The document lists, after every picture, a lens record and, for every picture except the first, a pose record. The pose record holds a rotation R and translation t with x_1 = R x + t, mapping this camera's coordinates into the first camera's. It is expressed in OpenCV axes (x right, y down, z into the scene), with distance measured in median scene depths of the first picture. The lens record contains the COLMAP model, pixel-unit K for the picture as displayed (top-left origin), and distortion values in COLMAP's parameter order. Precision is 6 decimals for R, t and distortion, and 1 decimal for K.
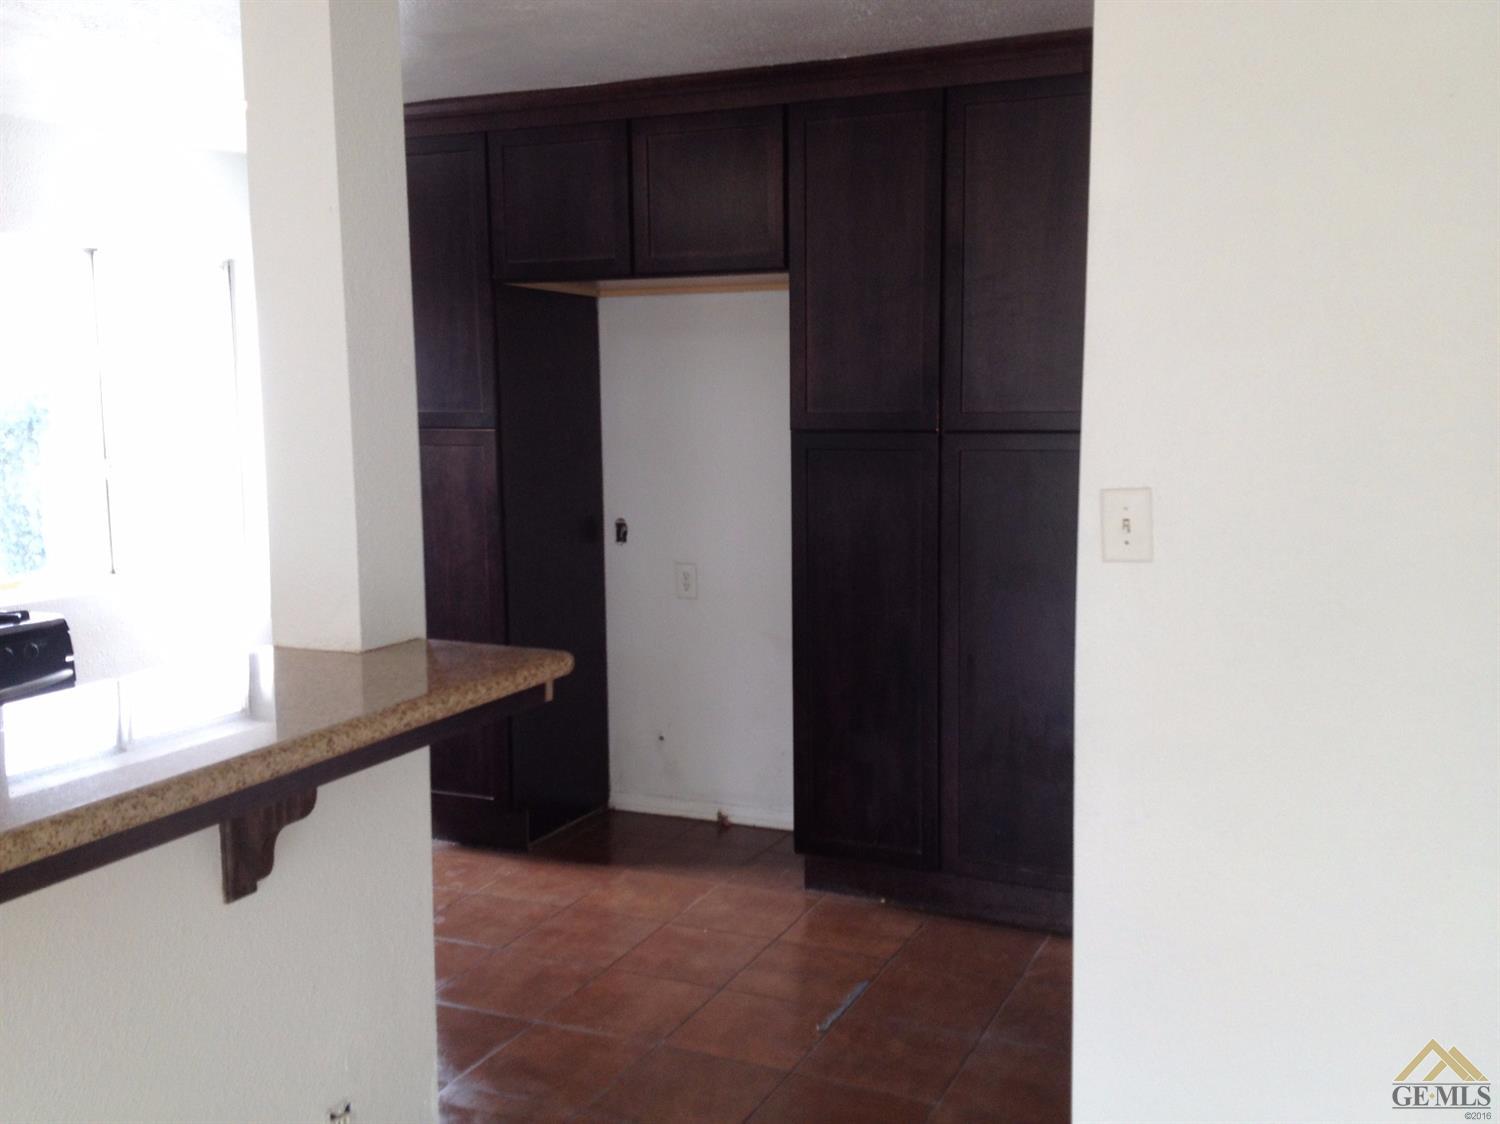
lens RADIAL K [[1464.3, 0, 750.0], [0, 1464.3, 562.0], [0, 0, 1]] dist [0.161599, -0.371097]
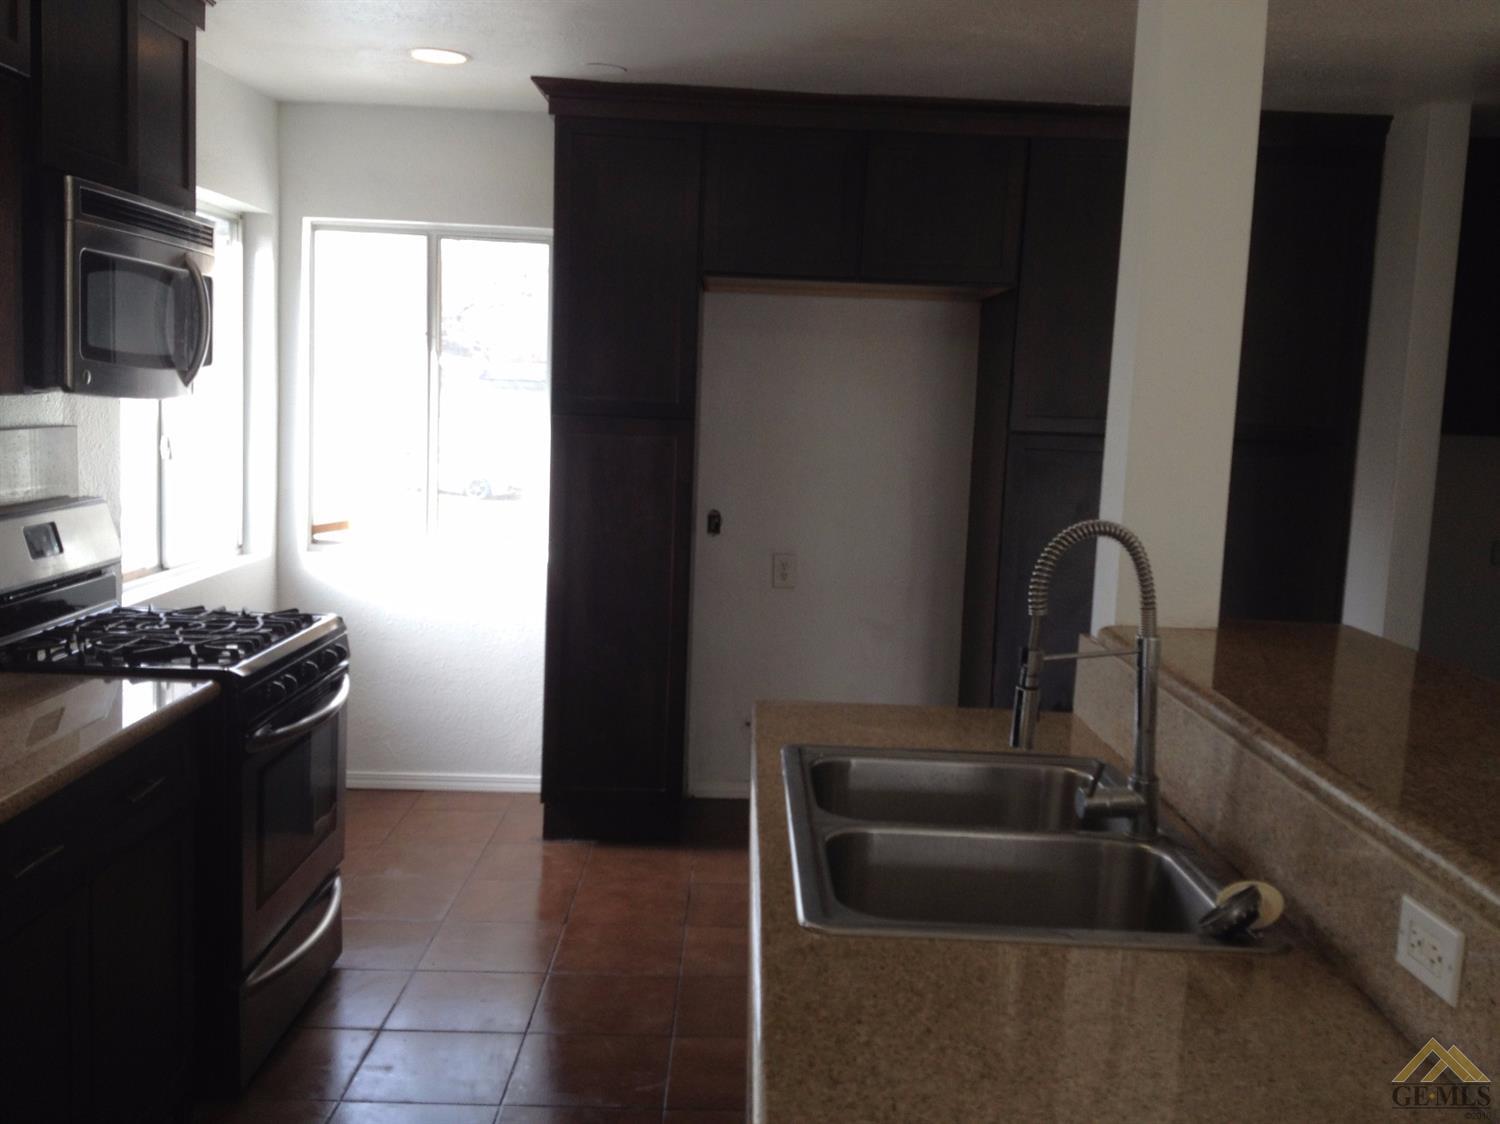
lens RADIAL K [[1464.3, 0, 750.0], [0, 1464.3, 562.0], [0, 0, 1]] dist [0.161599, -0.371097]
pose [[0.889918, 0.001188, 0.456119, -0.548671], [-0.000127, 0.999997, -0.002357, 0.009161], [-0.456121, 0.002040, 0.889915, 0.087024]]
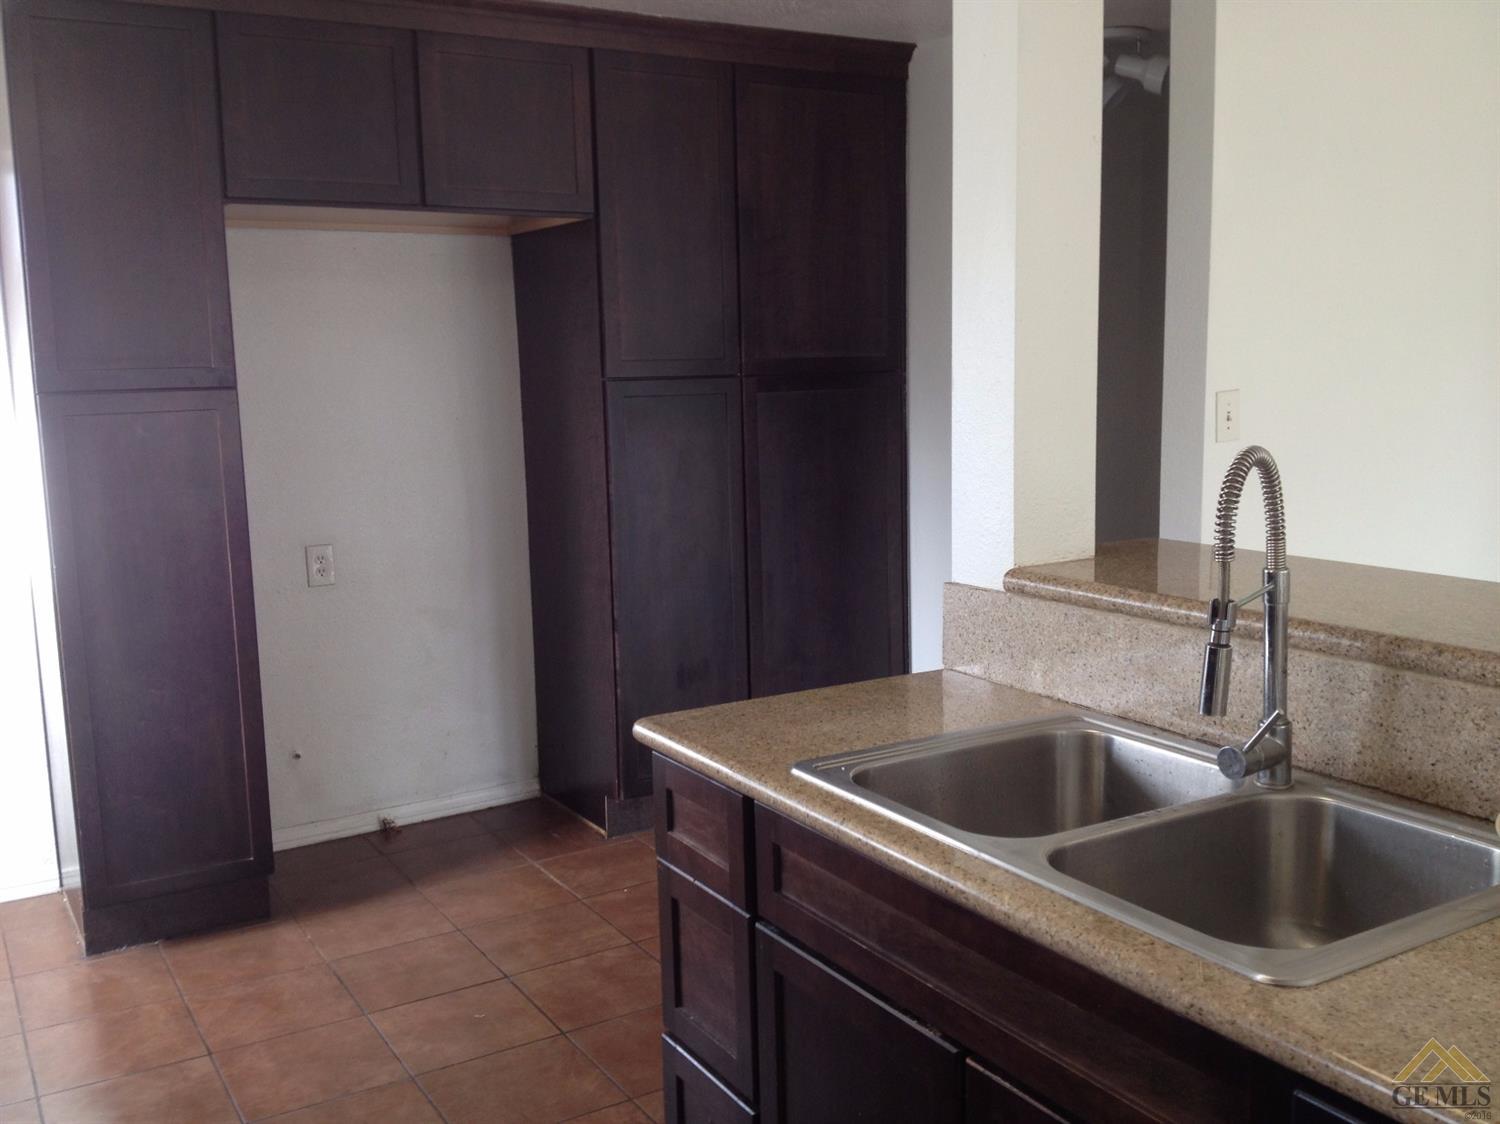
lens RADIAL K [[1464.3, 0, 750.0], [0, 1464.3, 562.0], [0, 0, 1]] dist [0.161599, -0.371097]
pose [[0.526794, -0.110722, 0.842751, -0.659269], [0.114395, 0.991695, 0.058783, -0.011588], [-0.842260, 0.065439, 0.535085, 0.331973]]
